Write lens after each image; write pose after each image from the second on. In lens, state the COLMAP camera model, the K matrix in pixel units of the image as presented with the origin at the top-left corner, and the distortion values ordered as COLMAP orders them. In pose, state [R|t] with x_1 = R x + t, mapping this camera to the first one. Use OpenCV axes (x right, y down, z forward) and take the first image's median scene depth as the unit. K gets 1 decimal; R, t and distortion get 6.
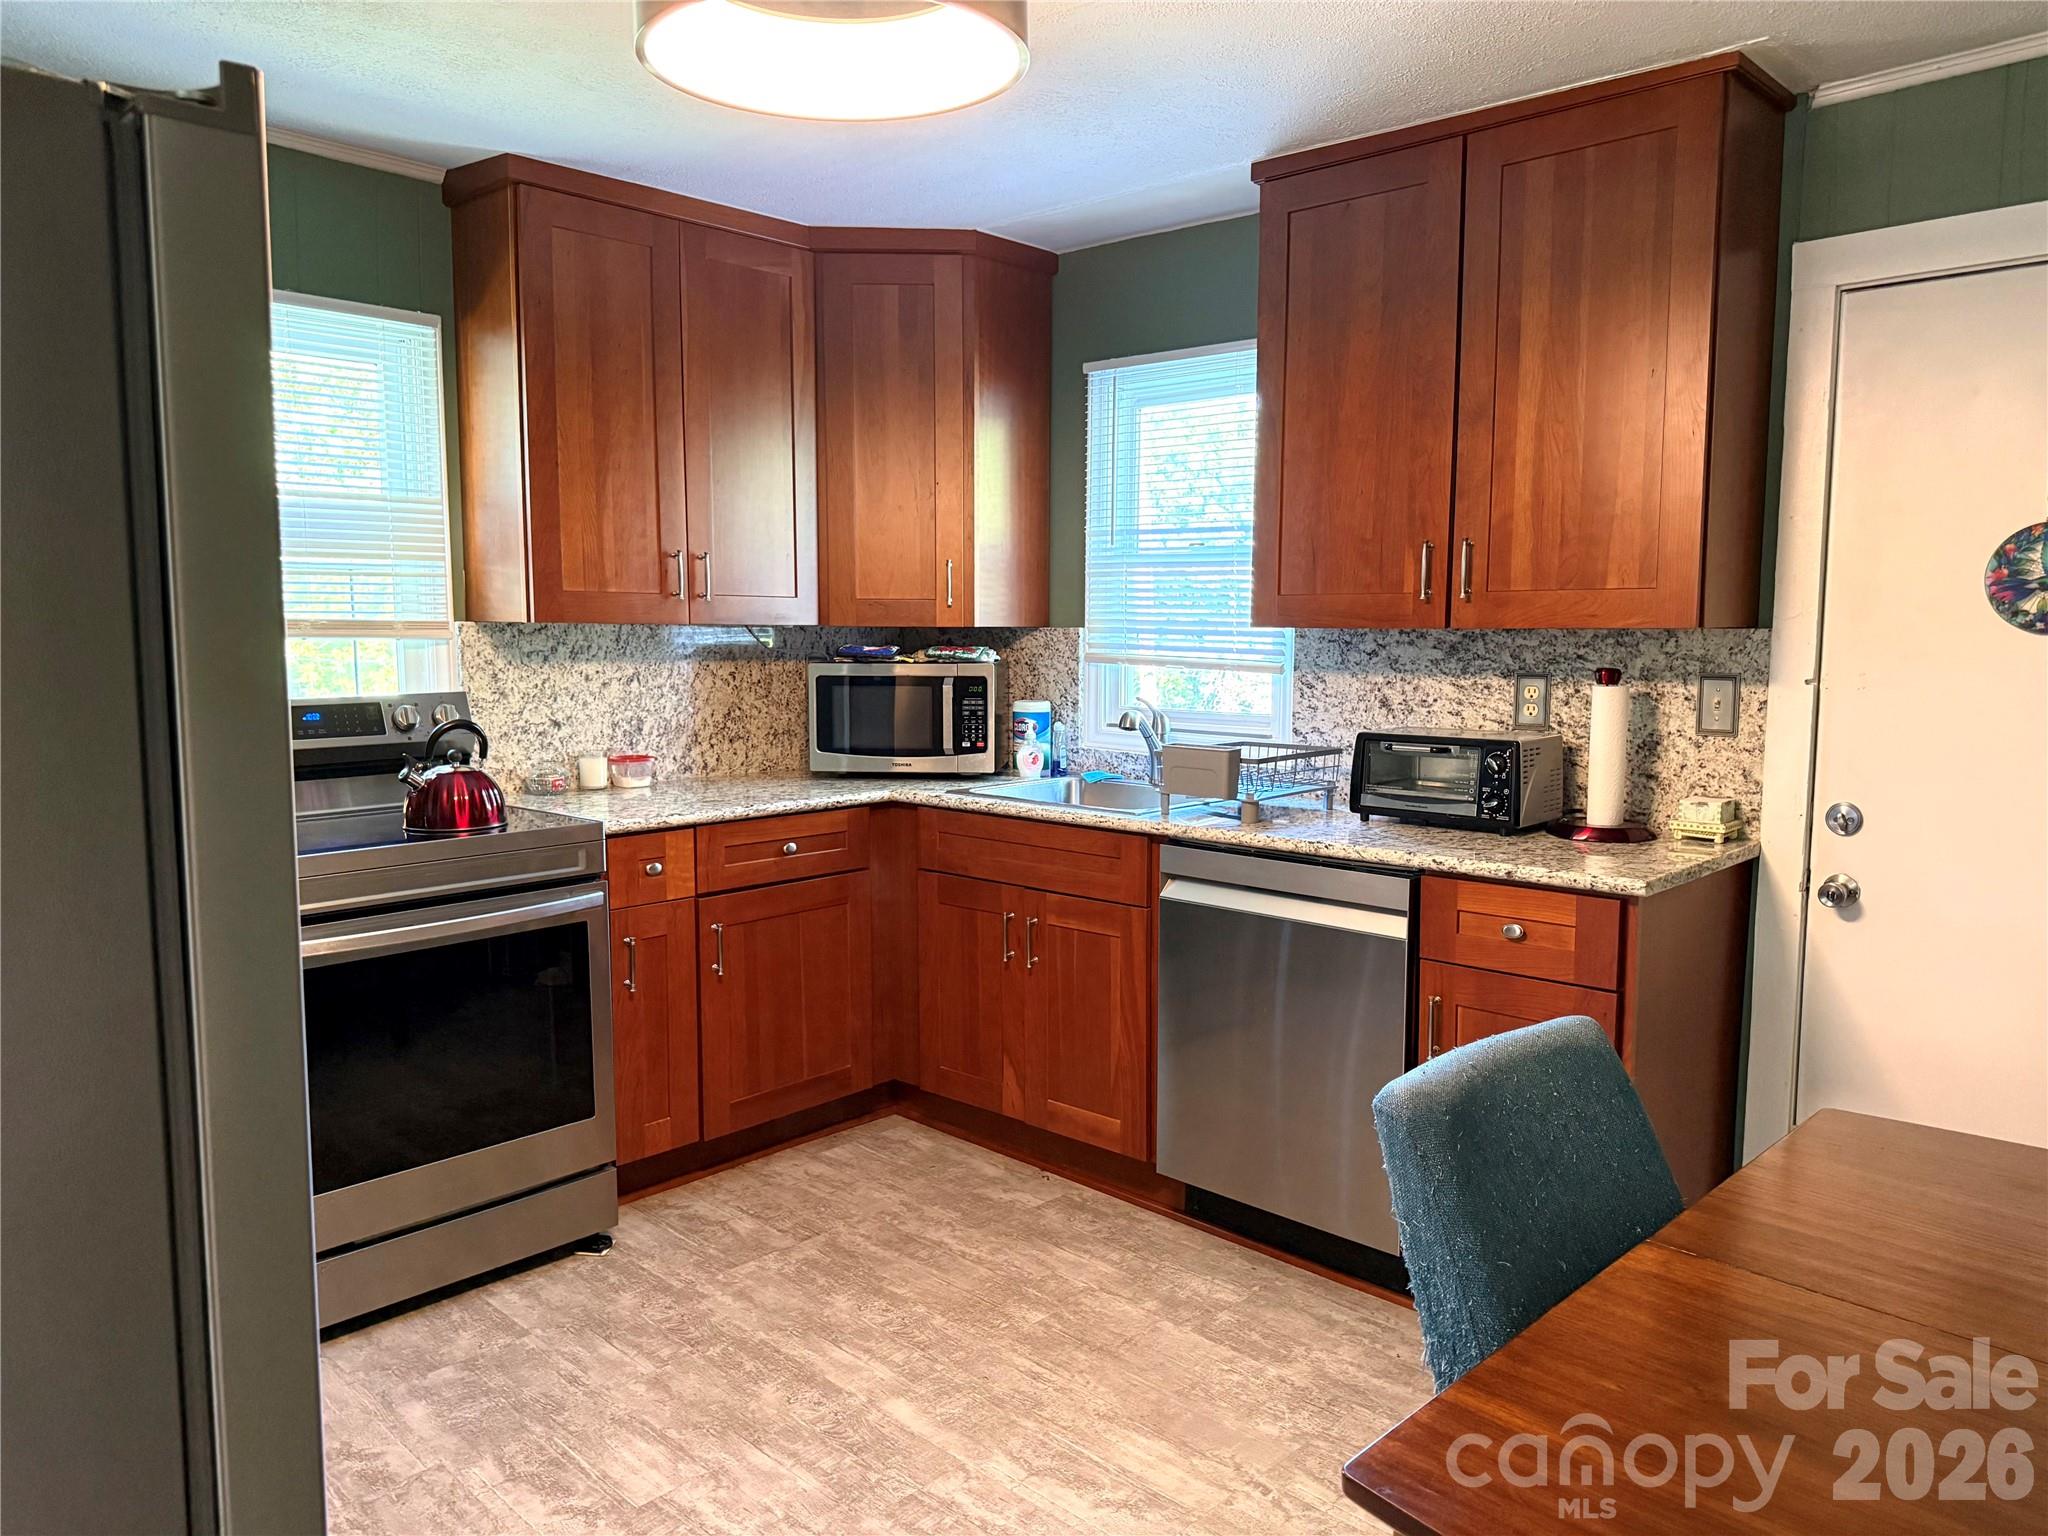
lens RADIAL K [[1456.1, 0, 1025.2], [0, 1456.1, 776.3], [0, 0, 1]] dist [0.101651, -0.127953]
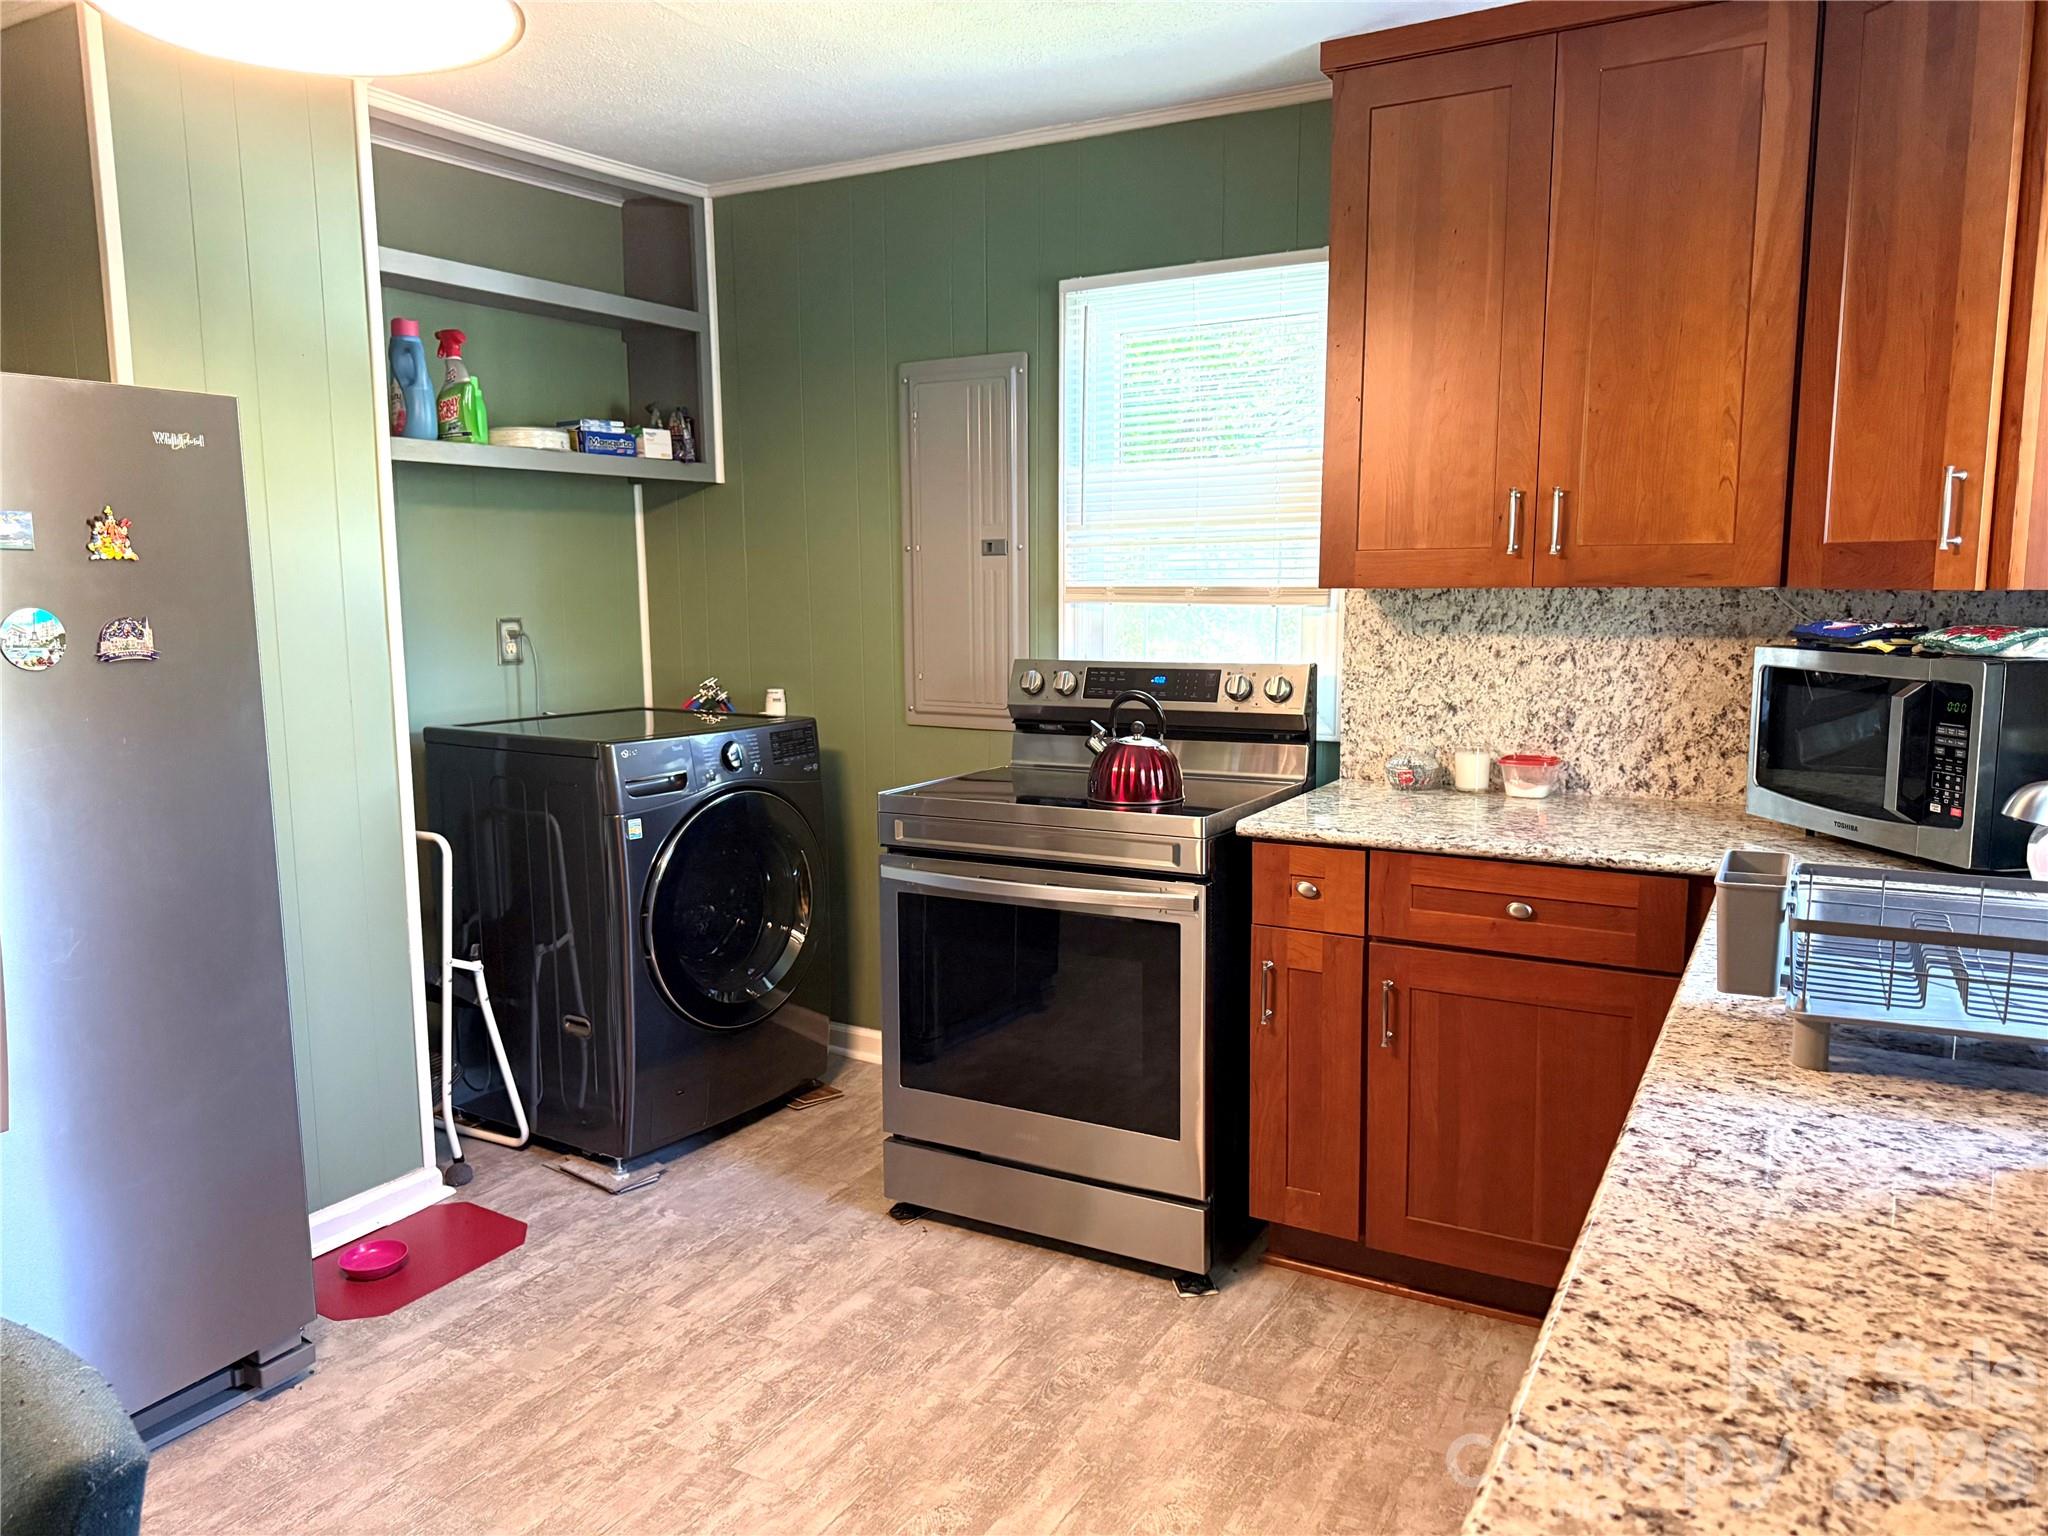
lens RADIAL K [[1456.1, 0, 1025.2], [0, 1456.1, 776.3], [0, 0, 1]] dist [0.101651, -0.127953]
pose [[0.232182, 0.128842, -0.964101, 0.531732], [-0.091933, 0.989658, 0.110117, -0.081553], [0.968318, 0.063065, 0.241626, 0.692447]]
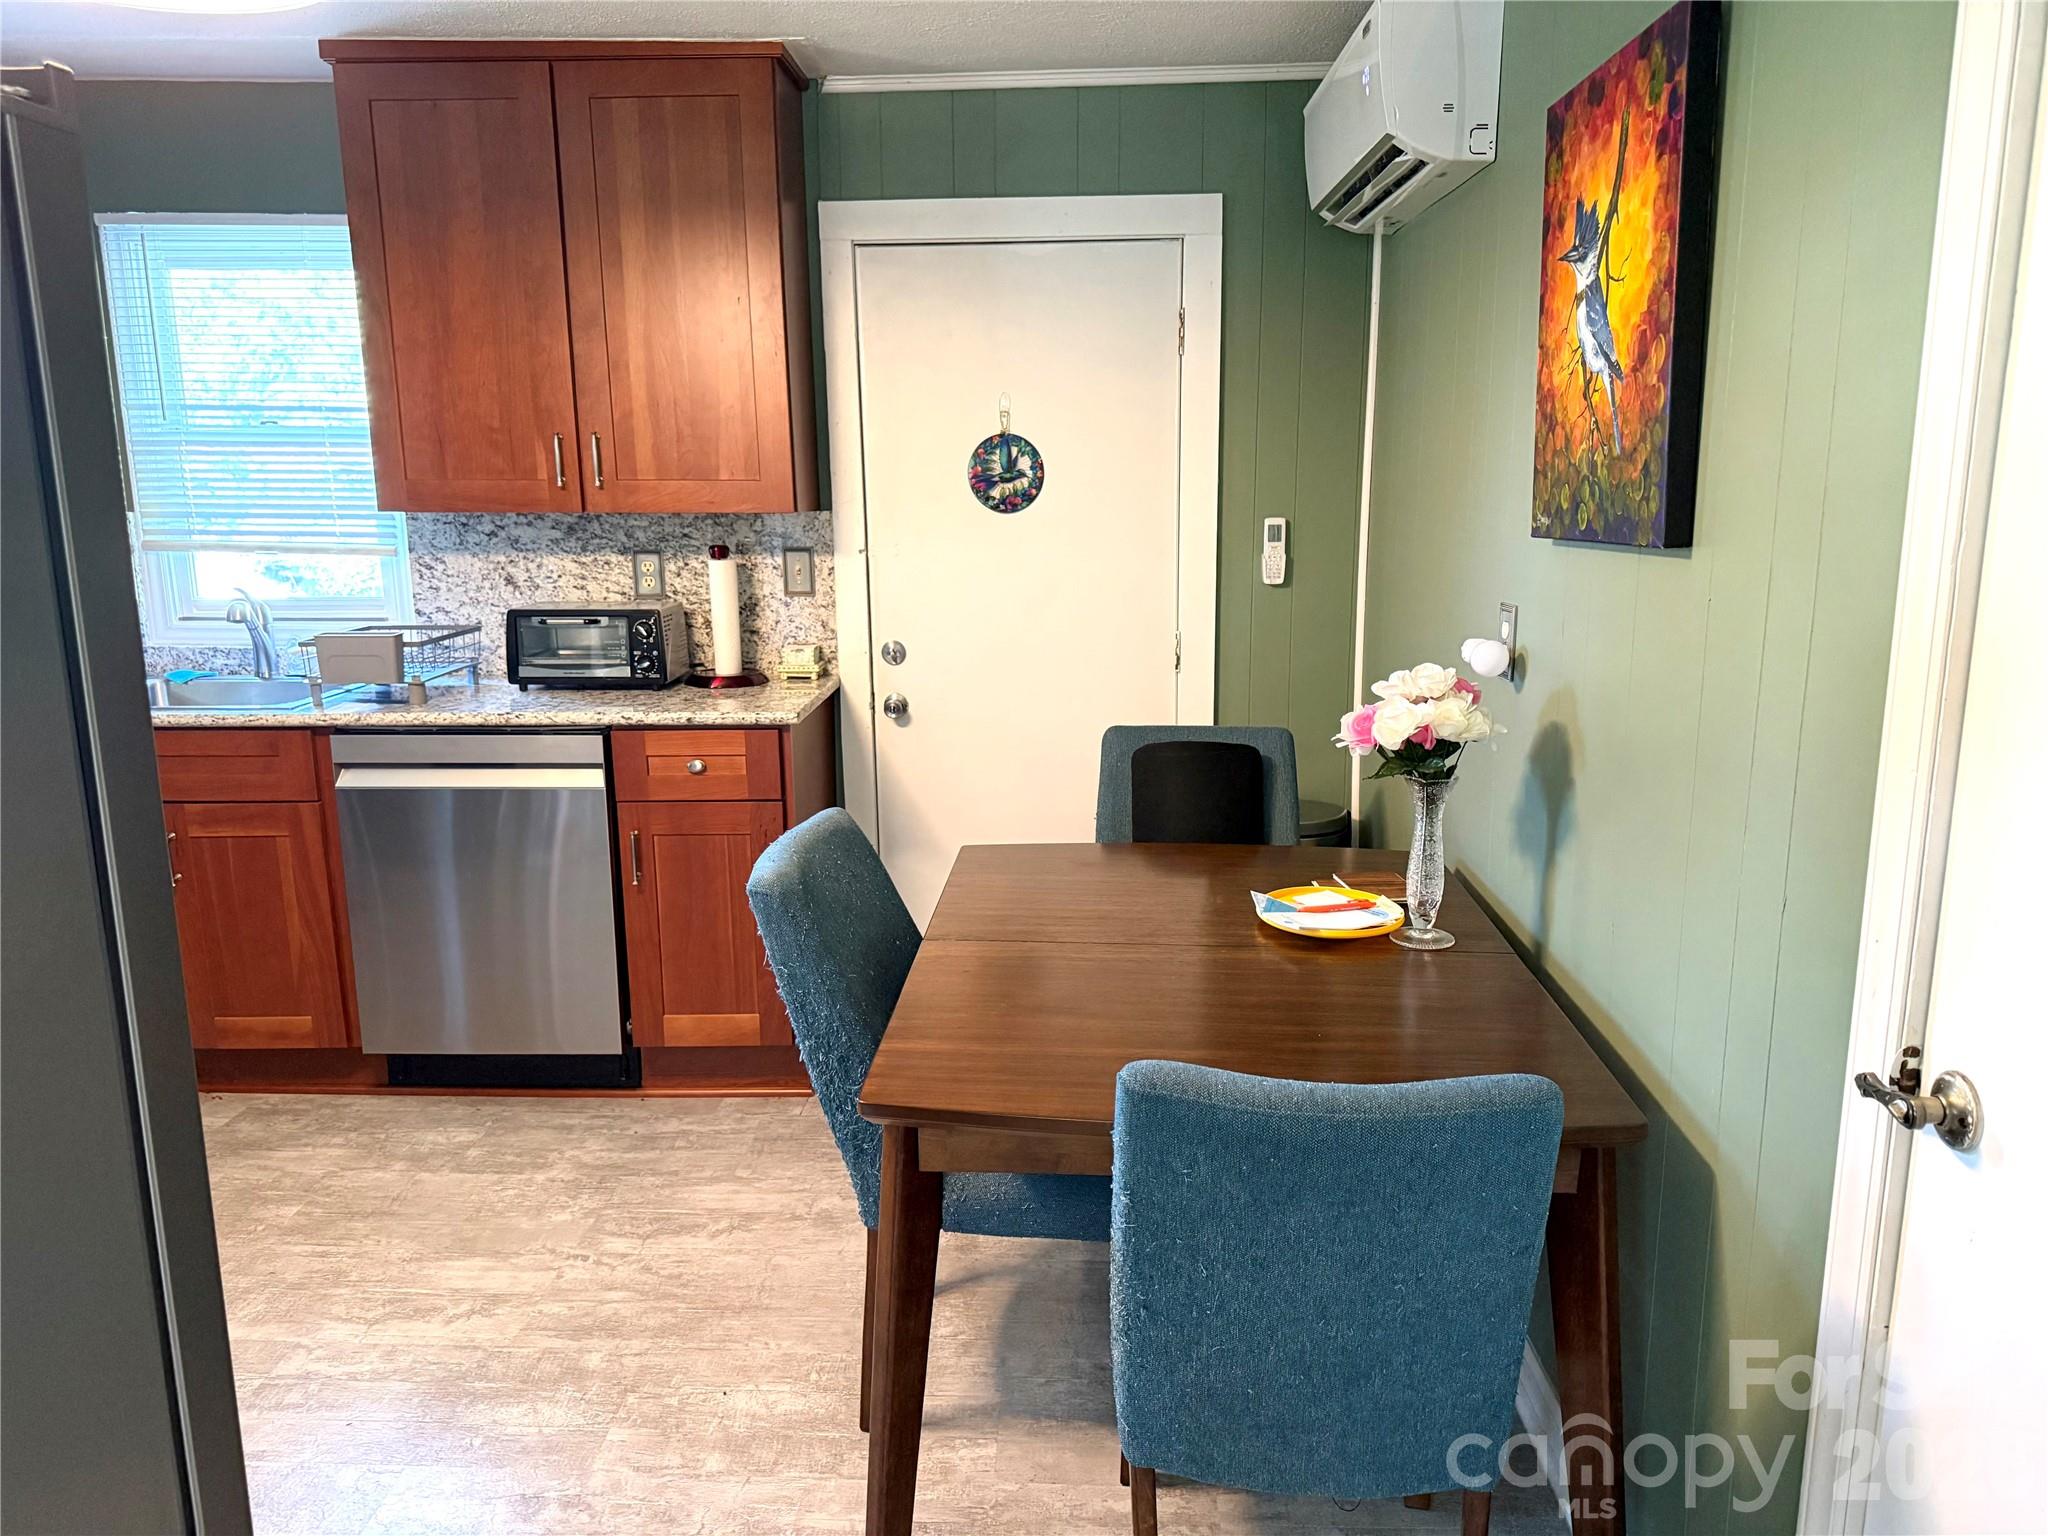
lens RADIAL K [[1456.1, 0, 1025.2], [0, 1456.1, 776.3], [0, 0, 1]] dist [0.101651, -0.127953]
pose [[0.746525, -0.139118, 0.650651, -0.222611], [0.079054, 0.989516, 0.120868, -0.010187], [-0.660644, -0.038795, 0.749696, -0.078842]]
